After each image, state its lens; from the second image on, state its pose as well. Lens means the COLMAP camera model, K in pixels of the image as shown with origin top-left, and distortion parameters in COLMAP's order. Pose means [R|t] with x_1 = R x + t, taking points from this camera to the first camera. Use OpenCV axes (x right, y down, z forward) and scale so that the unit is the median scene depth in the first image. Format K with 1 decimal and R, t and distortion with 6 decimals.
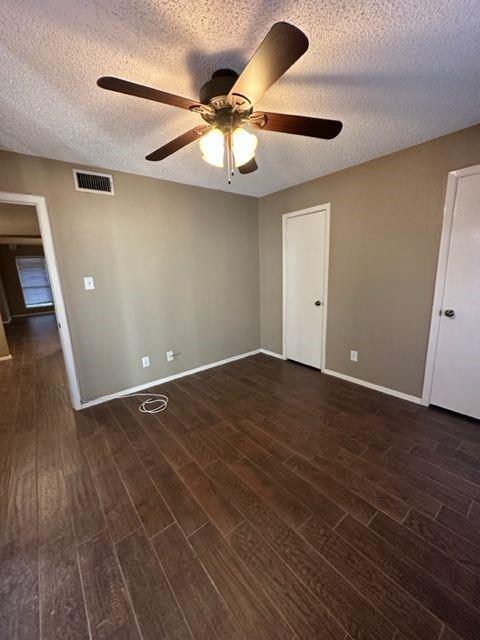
lens RADIAL K [[256.0, 0, 240.0], [0, 256.0, 320.0], [0, 0, 1]] dist [-0.001634, -0.000008]
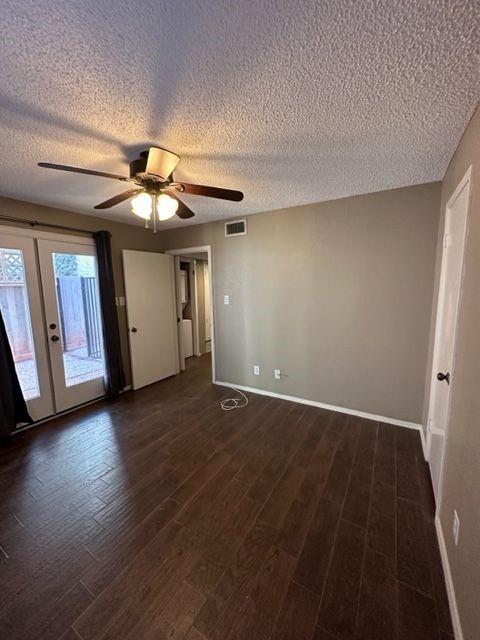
lens RADIAL K [[256.0, 0, 240.0], [0, 256.0, 320.0], [0, 0, 1]] dist [-0.001634, -0.000008]
pose [[0.342849, 0.159267, -0.925791, 0.762993], [-0.187766, 0.977254, 0.098584, -0.188405], [0.920434, 0.140033, 0.364956, 0.567905]]
